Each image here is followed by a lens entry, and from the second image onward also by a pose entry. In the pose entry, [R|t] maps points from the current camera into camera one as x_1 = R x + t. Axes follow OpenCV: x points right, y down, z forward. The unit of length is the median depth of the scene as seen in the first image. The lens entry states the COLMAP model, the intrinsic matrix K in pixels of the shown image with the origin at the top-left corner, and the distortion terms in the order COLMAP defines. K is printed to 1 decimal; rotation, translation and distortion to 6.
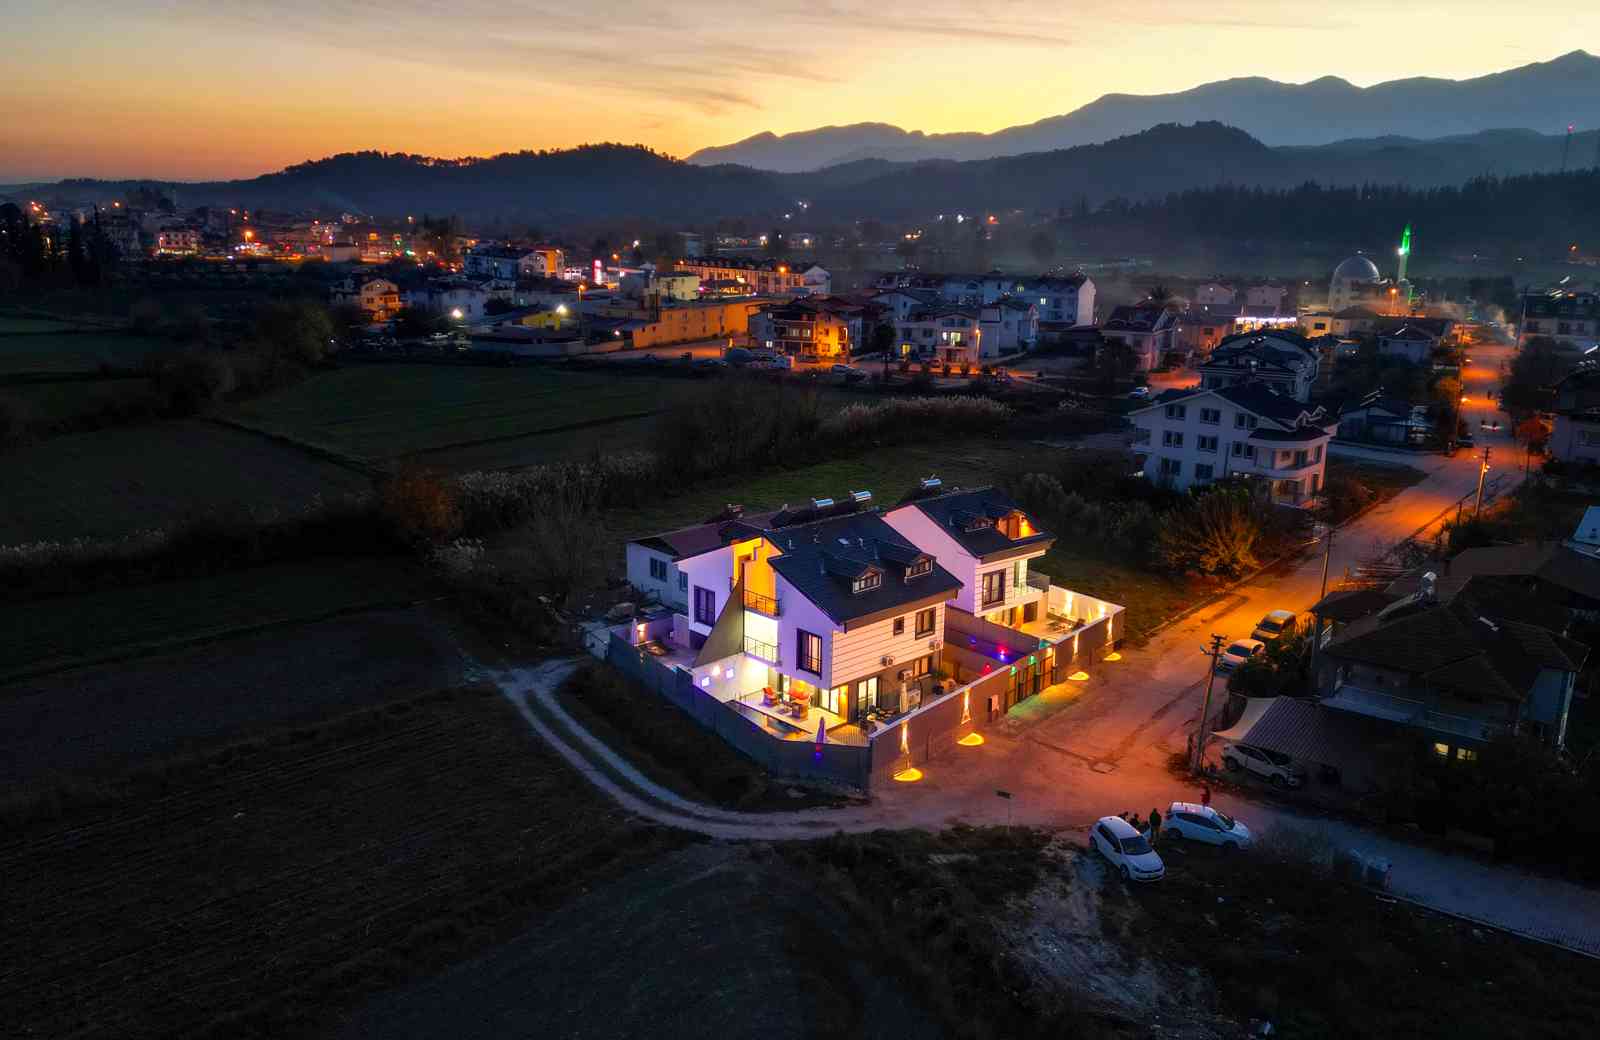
lens RADIAL K [[1278.6, 0, 806.8], [0, 1278.6, 526.6], [0, 0, 1]] dist [0.106352, -0.114692]
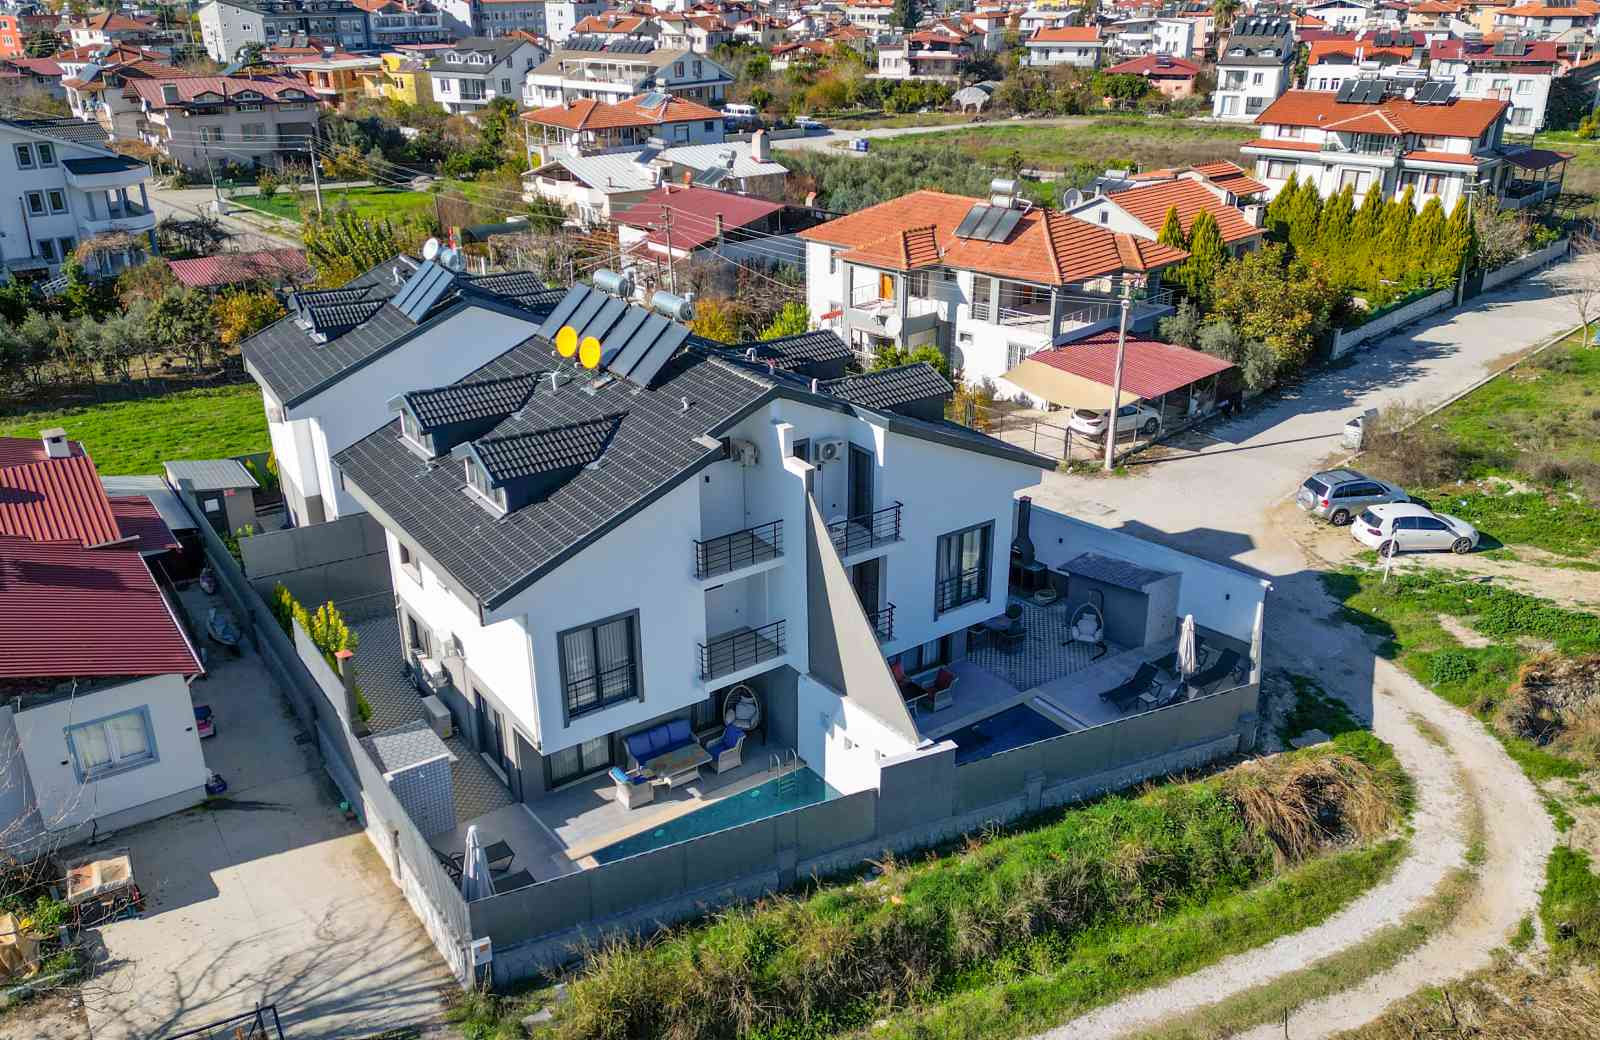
lens RADIAL K [[1278.6, 0, 806.8], [0, 1278.6, 526.6], [0, 0, 1]] dist [0.106352, -0.114692]
pose [[0.149379, -0.407244, 0.901021, -0.387327], [0.246782, 0.897763, 0.364858, -0.094012], [-0.957489, 0.167853, 0.234607, 0.841381]]
